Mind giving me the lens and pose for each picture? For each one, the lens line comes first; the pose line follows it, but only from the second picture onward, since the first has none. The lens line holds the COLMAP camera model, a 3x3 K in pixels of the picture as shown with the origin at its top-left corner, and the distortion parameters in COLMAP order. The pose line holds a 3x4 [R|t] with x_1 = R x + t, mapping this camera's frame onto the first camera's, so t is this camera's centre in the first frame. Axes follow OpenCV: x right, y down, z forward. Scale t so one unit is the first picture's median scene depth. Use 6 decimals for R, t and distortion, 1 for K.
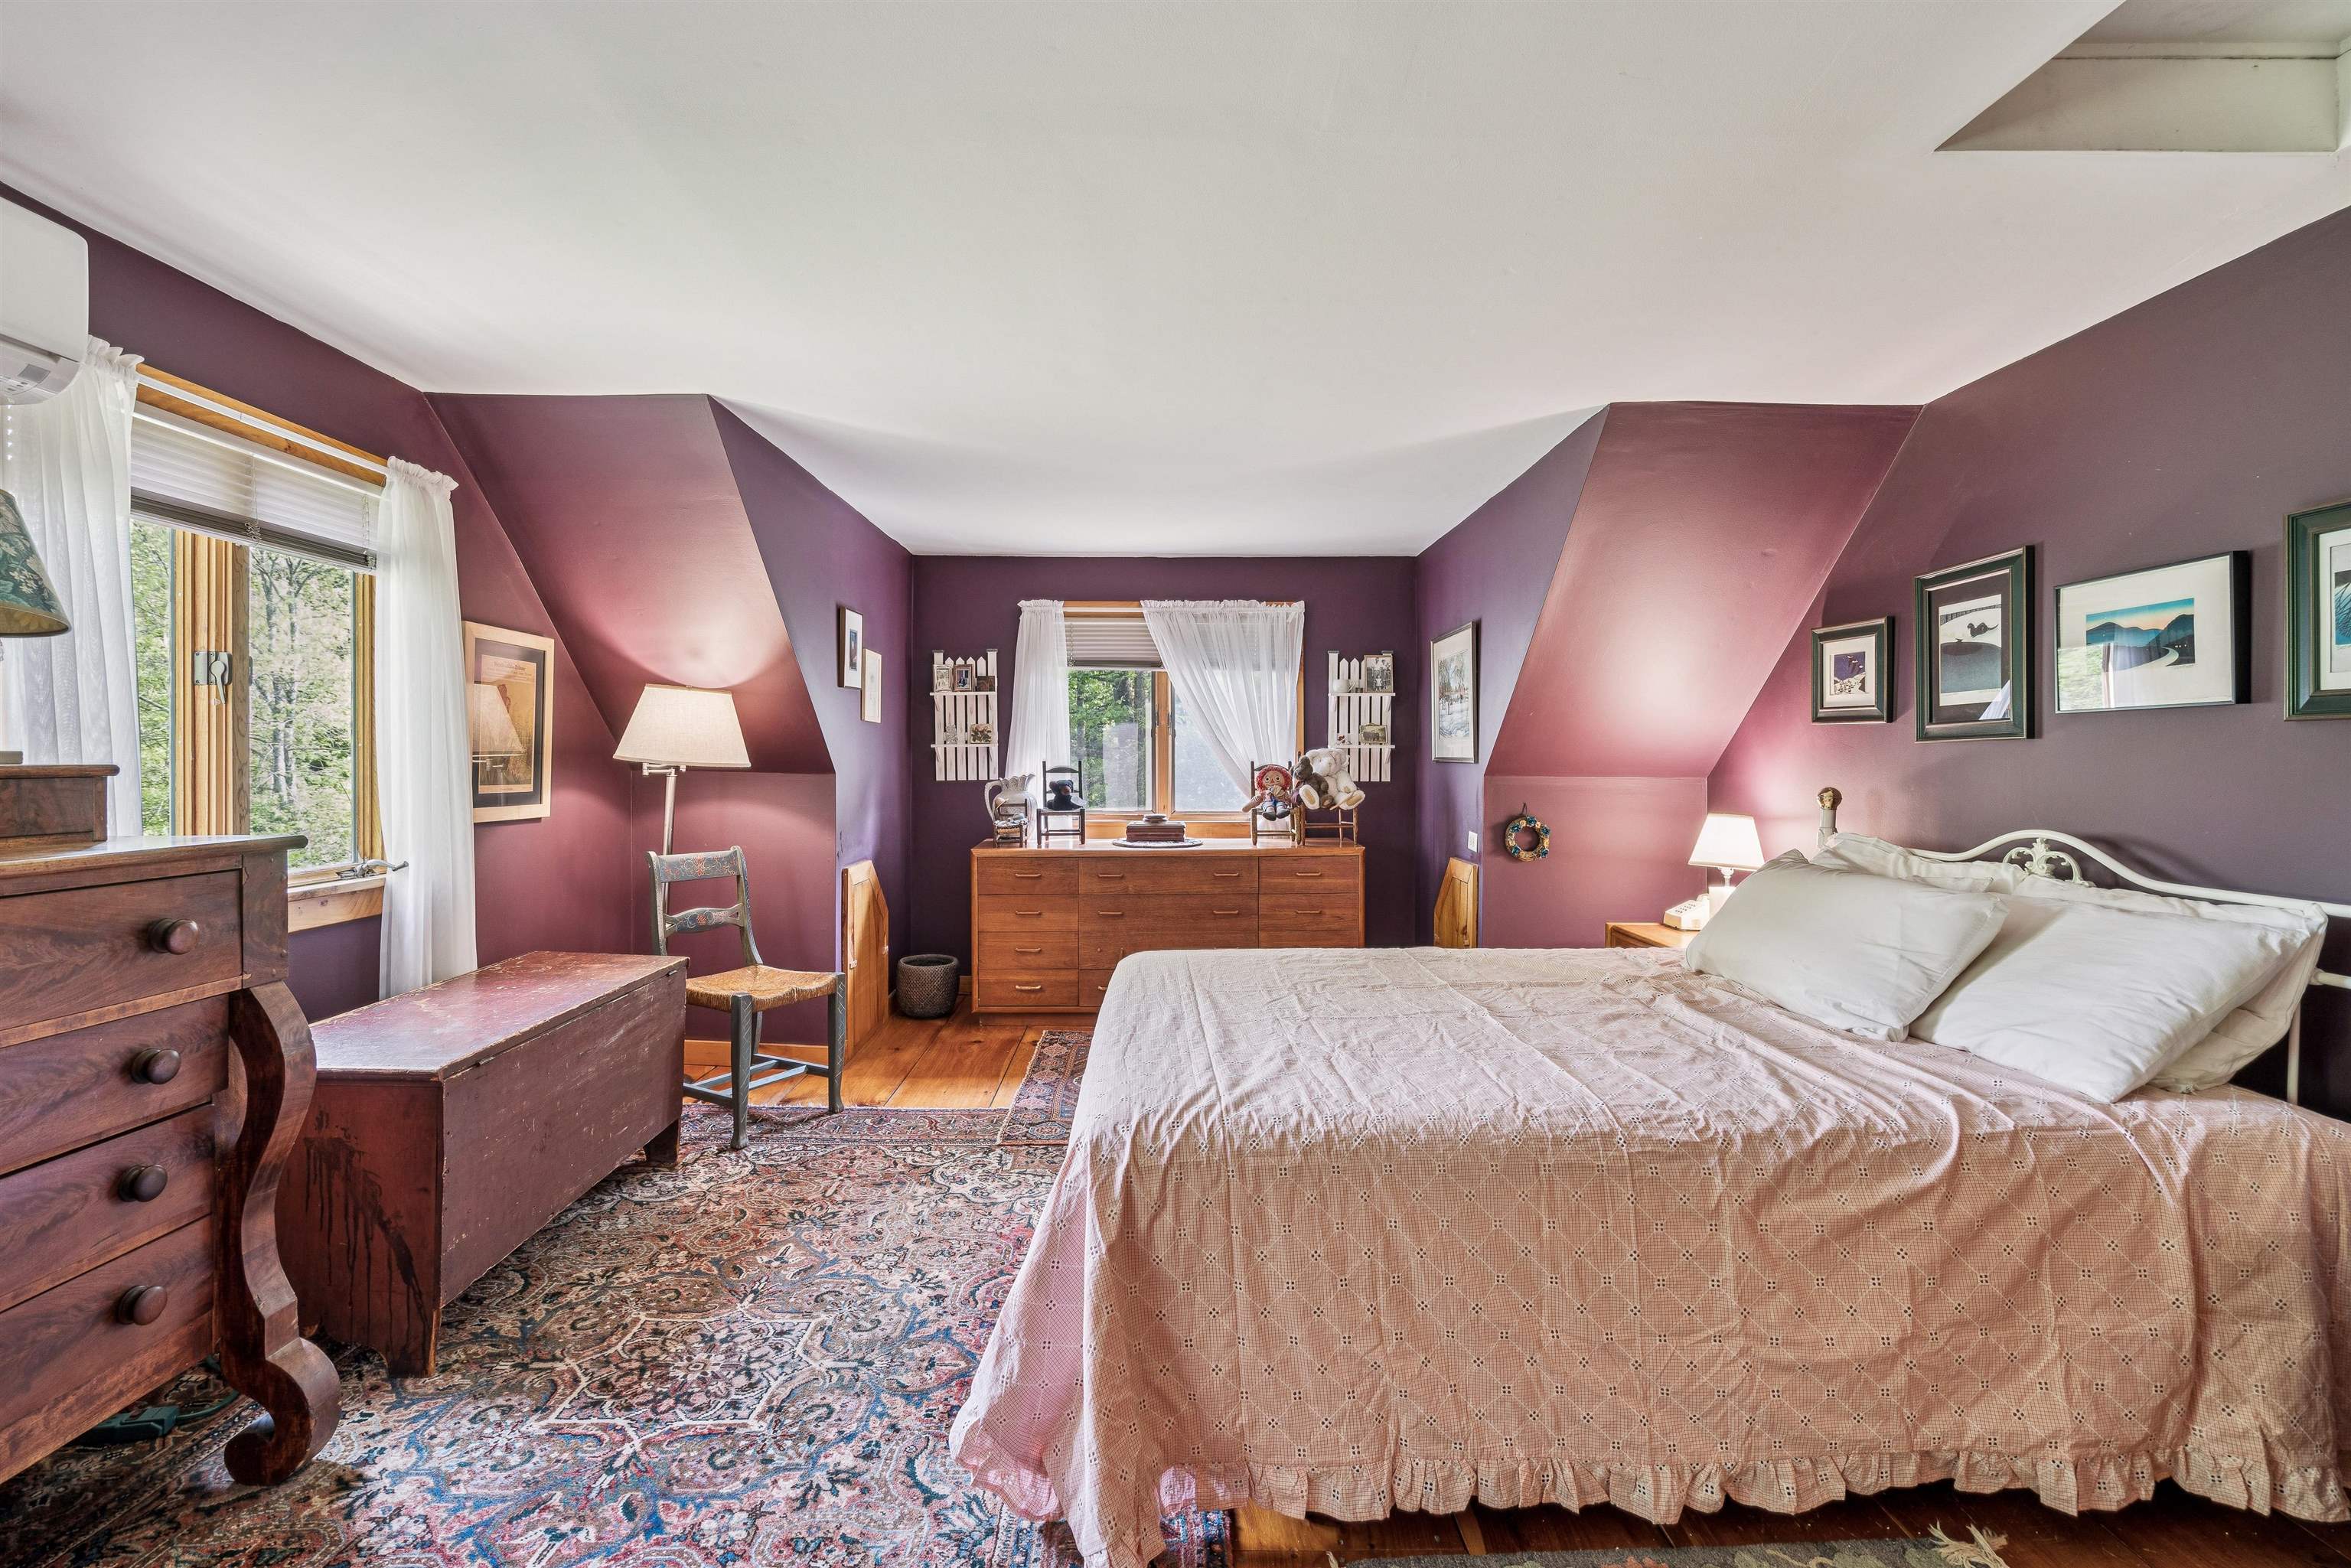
lens RADIAL K [[1054.1, 0, 1162.0], [0, 1054.1, 777.1], [0, 0, 1]] dist [-0.010129, 0.004252]
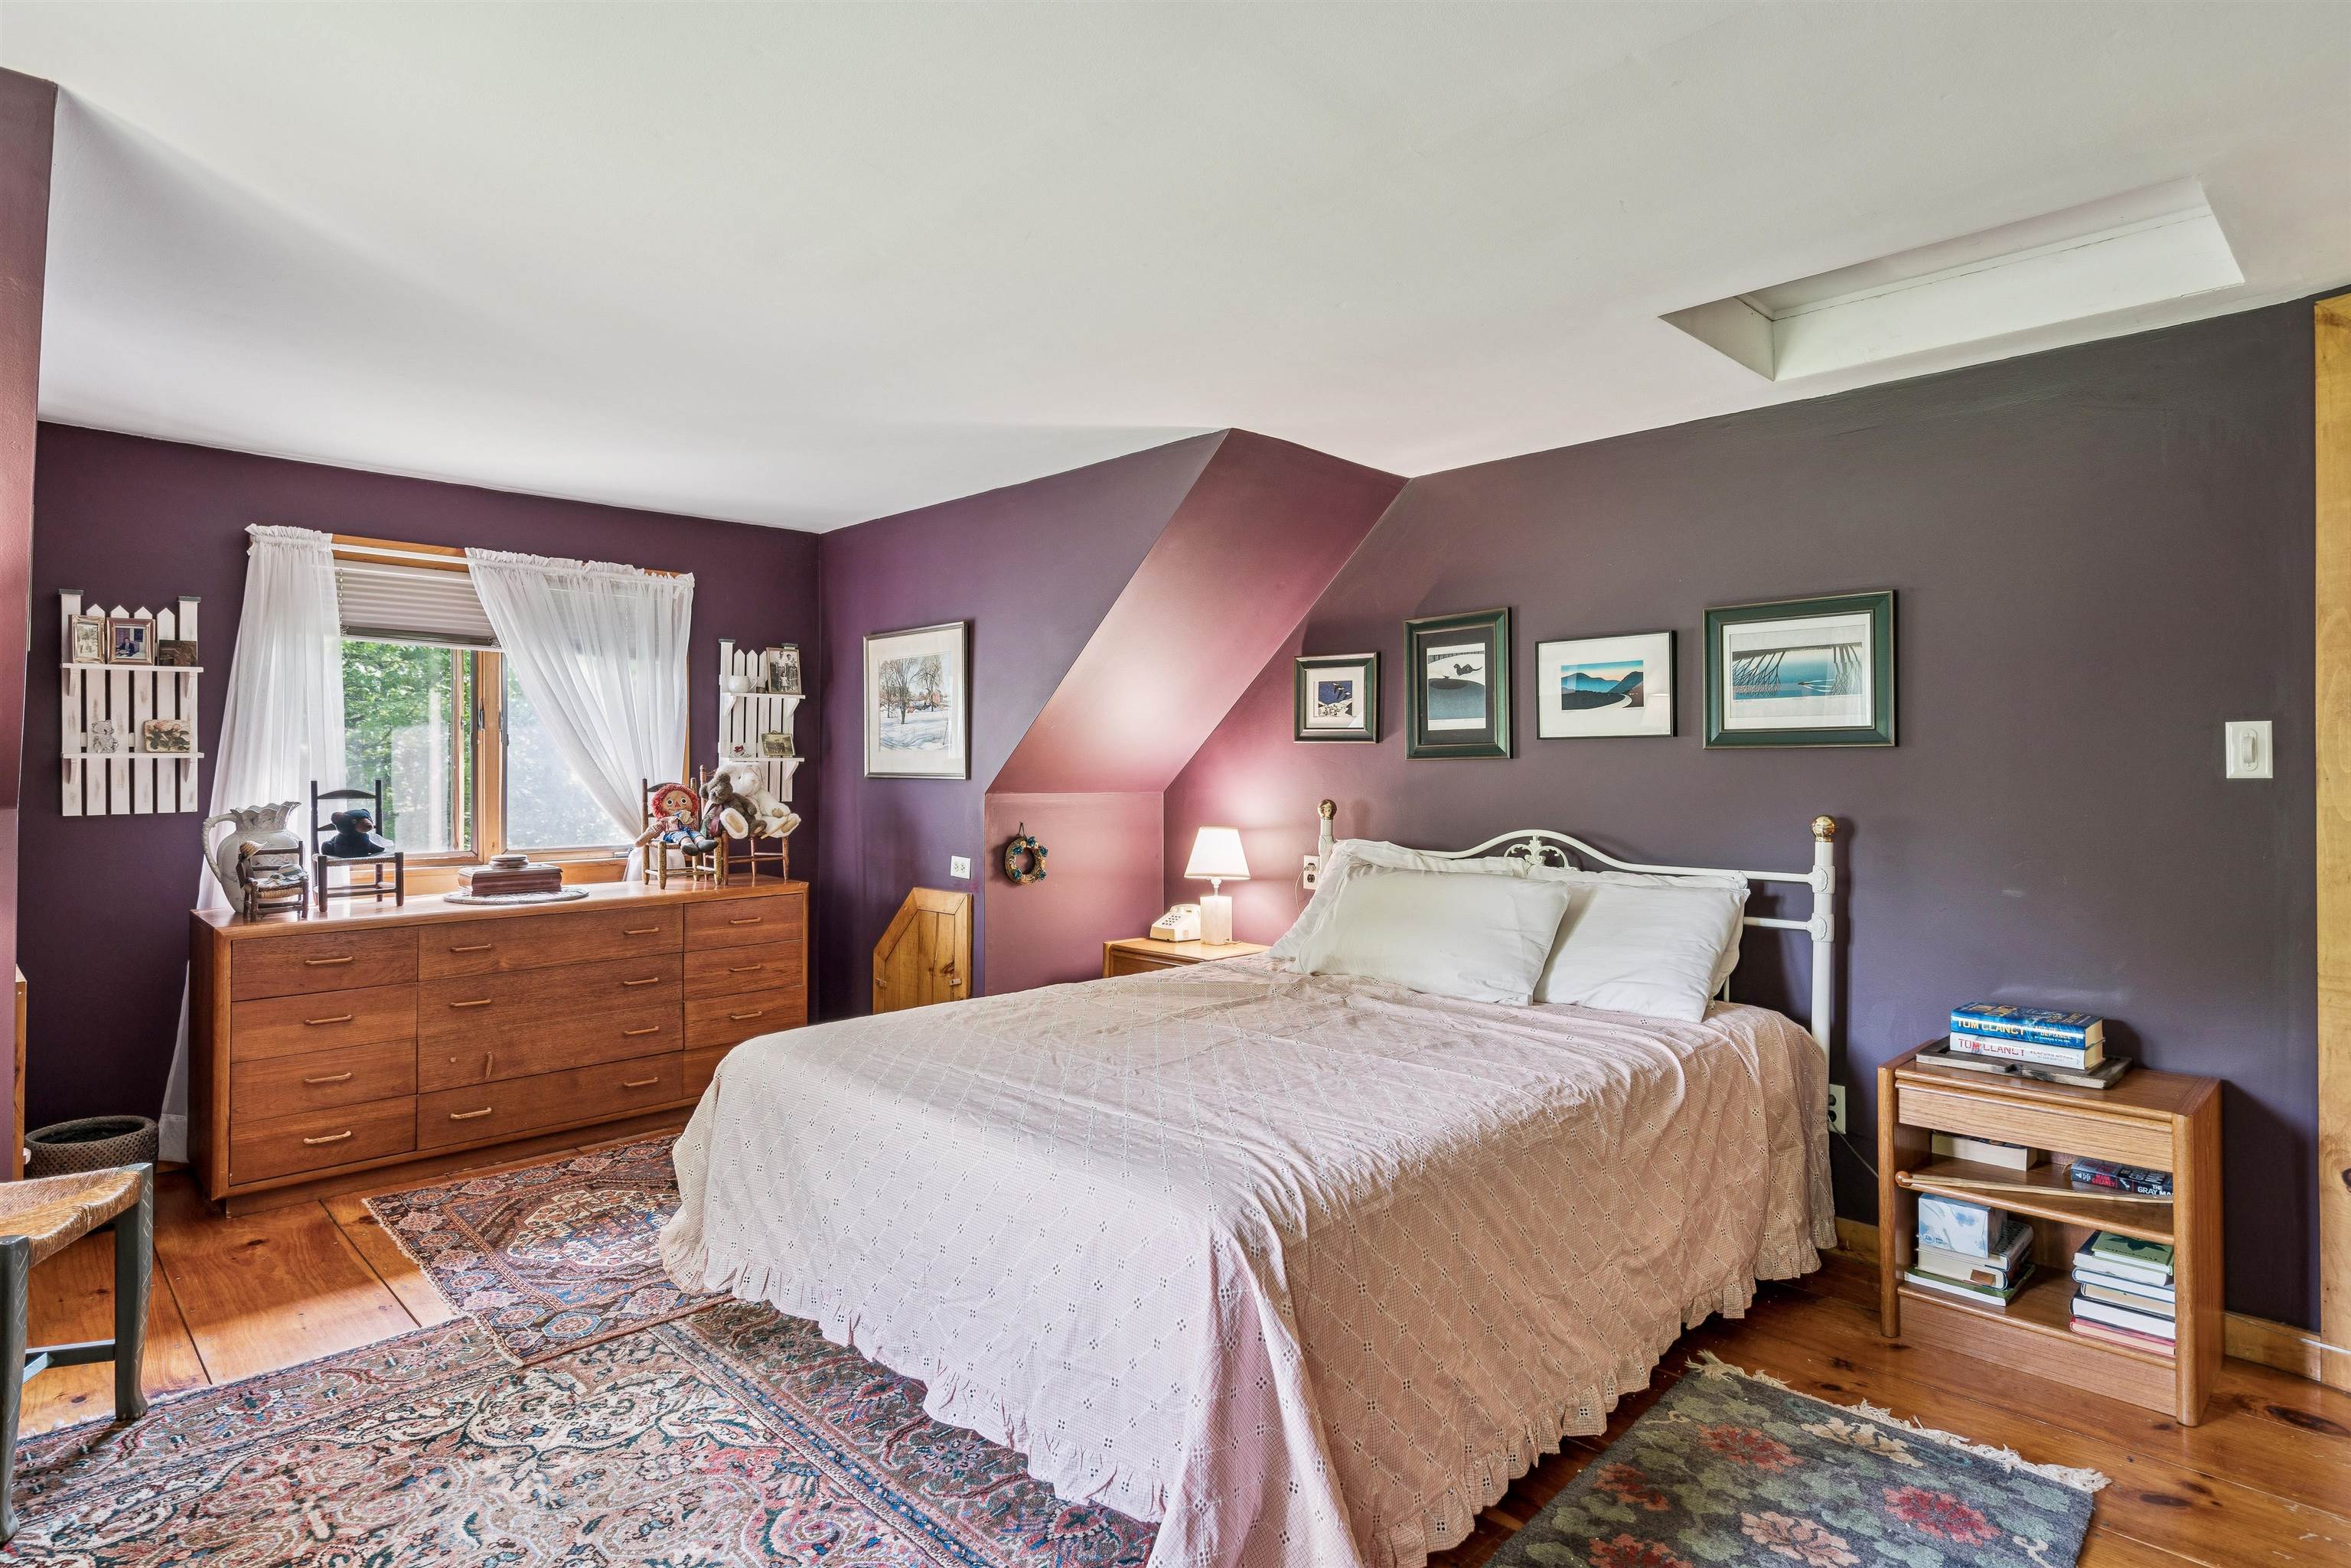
lens RADIAL K [[1237.8, 0, 1158.7], [0, 1237.8, 772.1], [0, 0, 1]] dist [0.000670, 0.002574]
pose [[0.723865, -0.003791, 0.689931, -0.362095], [0.014316, 0.999852, -0.009526, -0.008427], [-0.689793, 0.016773, 0.723812, 0.143523]]
